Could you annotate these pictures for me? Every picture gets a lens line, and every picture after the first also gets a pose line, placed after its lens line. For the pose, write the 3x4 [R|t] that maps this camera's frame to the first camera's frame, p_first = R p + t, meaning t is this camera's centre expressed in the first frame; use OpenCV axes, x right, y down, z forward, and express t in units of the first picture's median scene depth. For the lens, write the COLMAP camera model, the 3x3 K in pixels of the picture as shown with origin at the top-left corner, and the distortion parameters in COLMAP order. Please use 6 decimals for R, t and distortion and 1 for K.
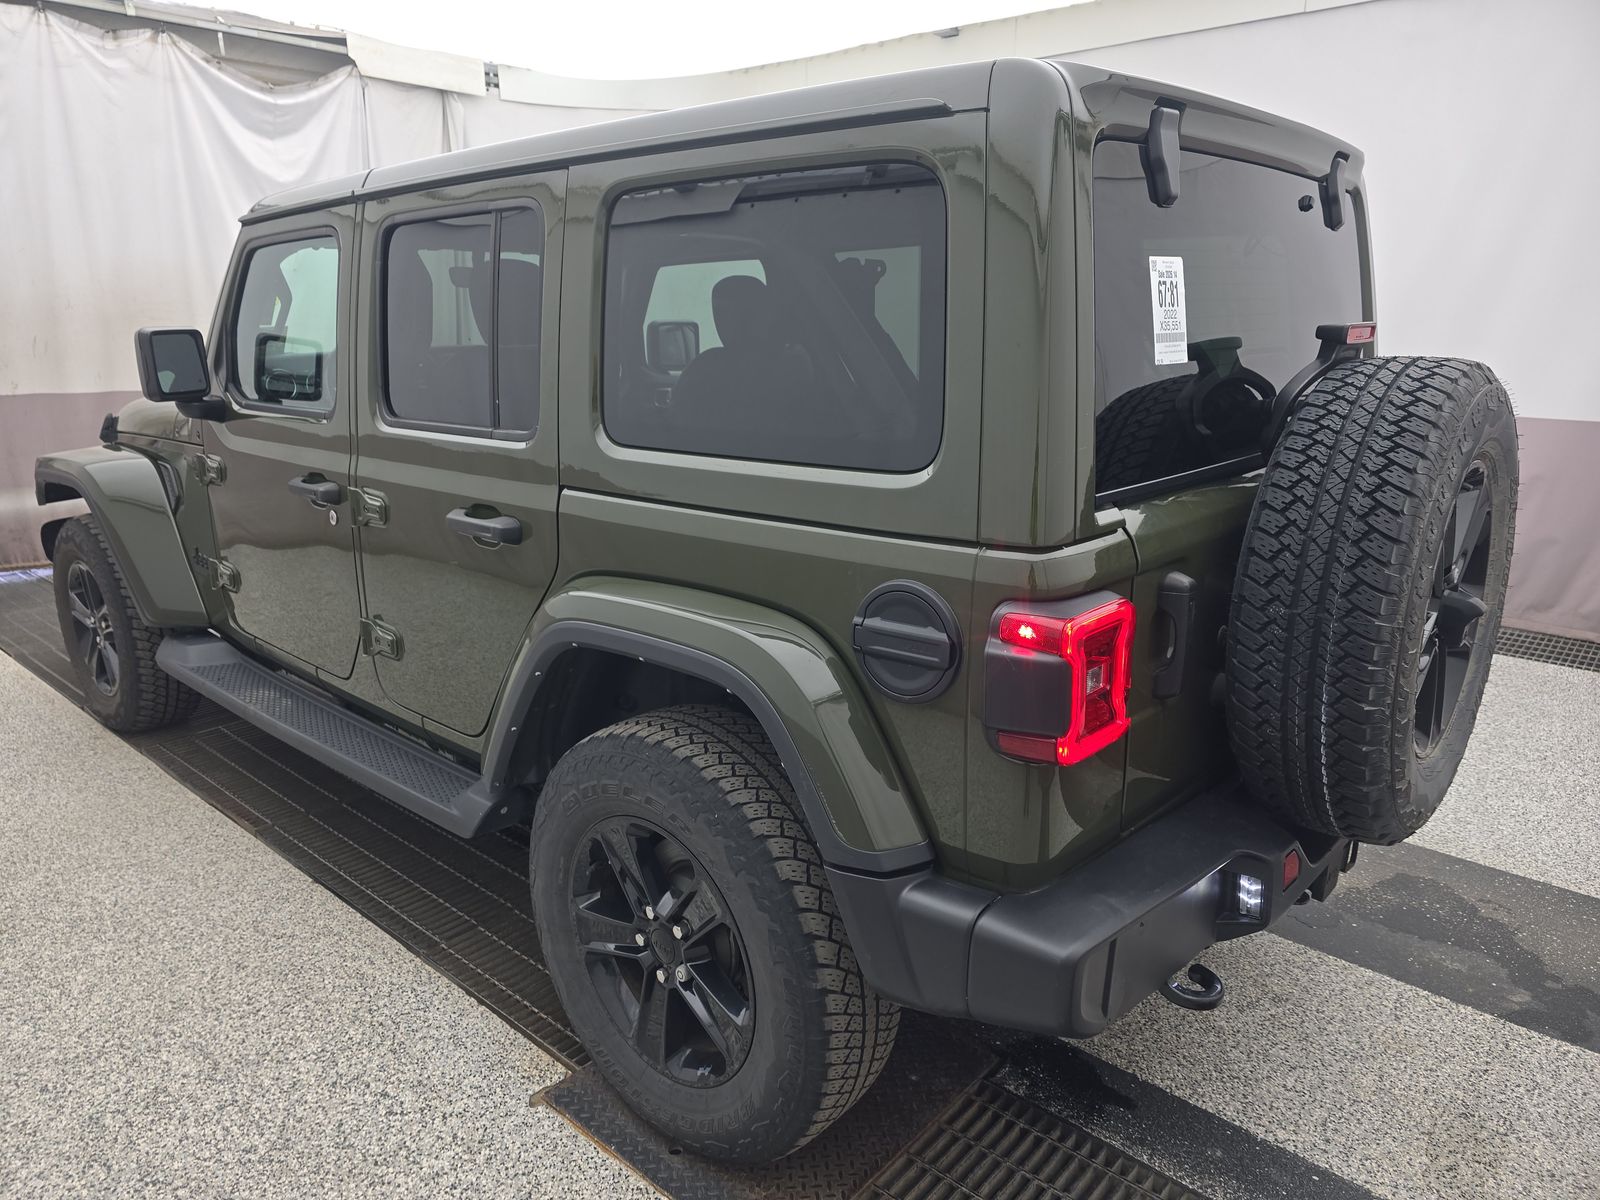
lens RADIAL K [[1073.8, 0, 794.6], [0, 1073.8, 600.3], [0, 0, 1]] dist [0.044053, -0.033881]
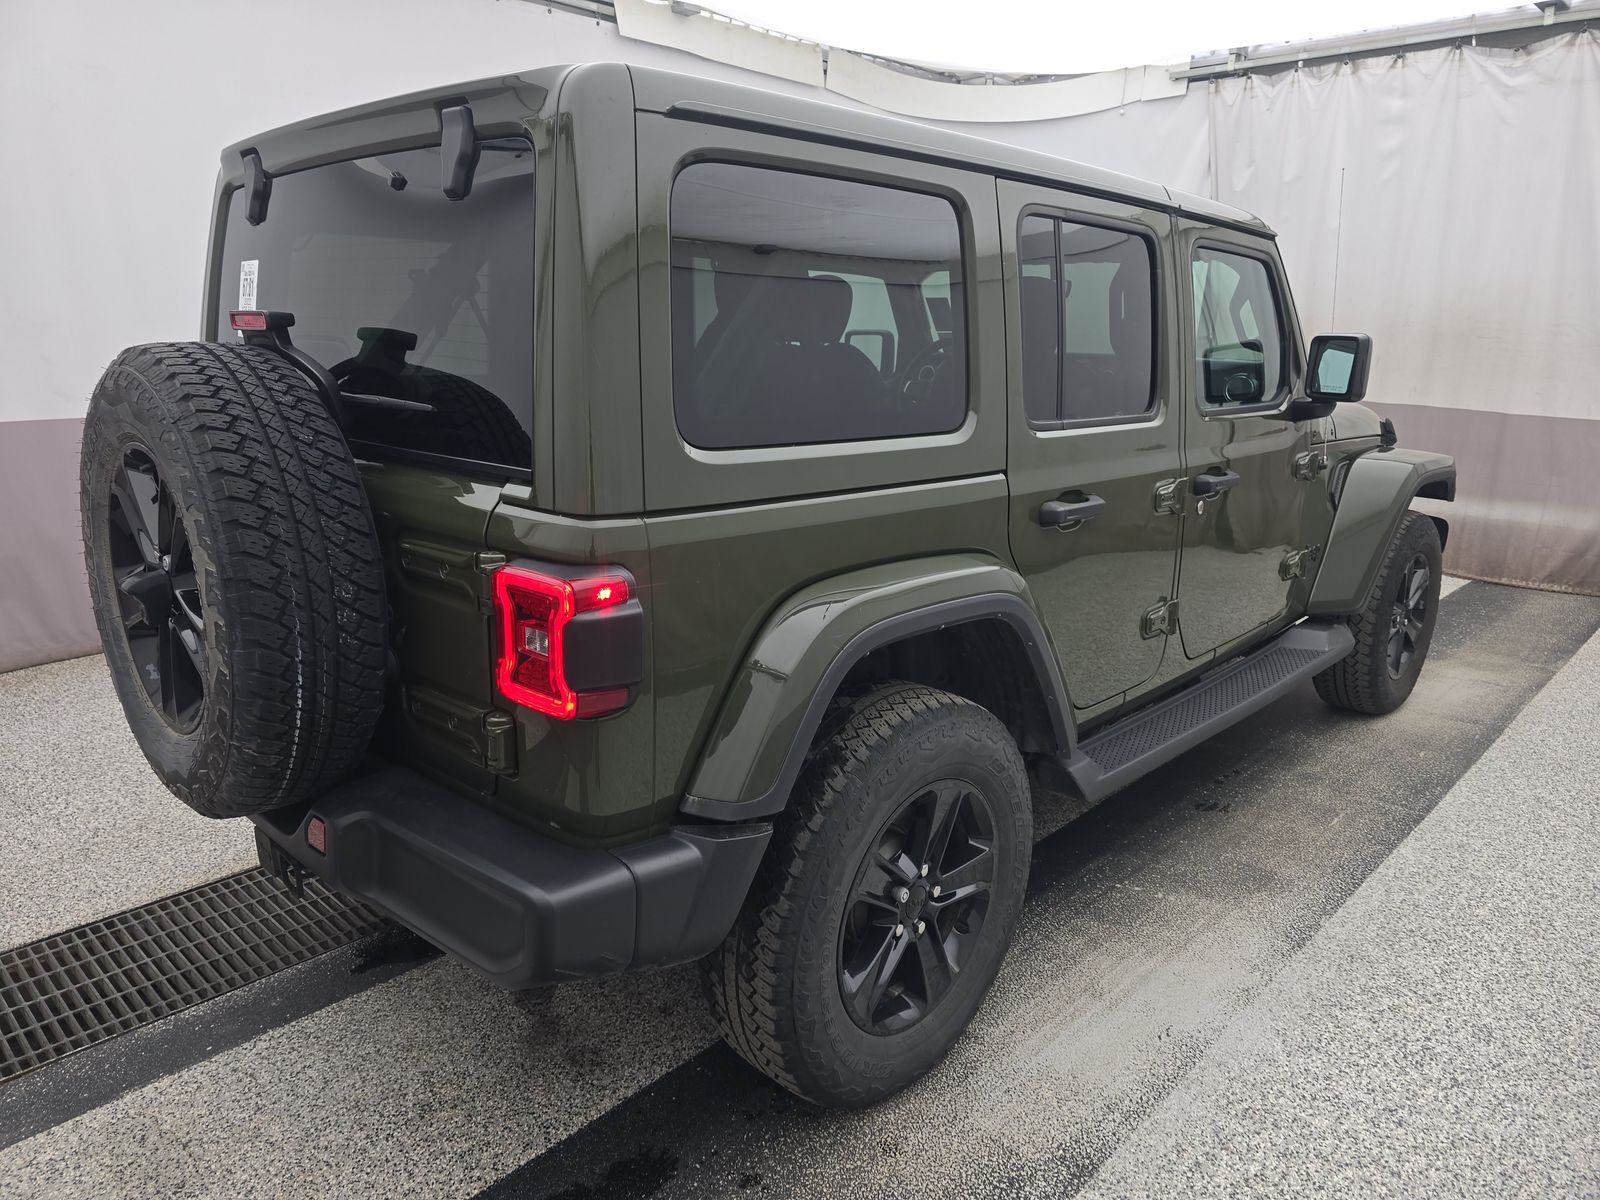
lens RADIAL K [[1073.8, 0, 794.6], [0, 1073.8, 600.3], [0, 0, 1]] dist [0.044053, -0.033881]
pose [[-0.042606, 0.249275, -0.967495, 1.303761], [-0.275618, 0.927864, 0.251201, -0.333977], [0.960322, 0.277362, 0.029172, 1.286124]]
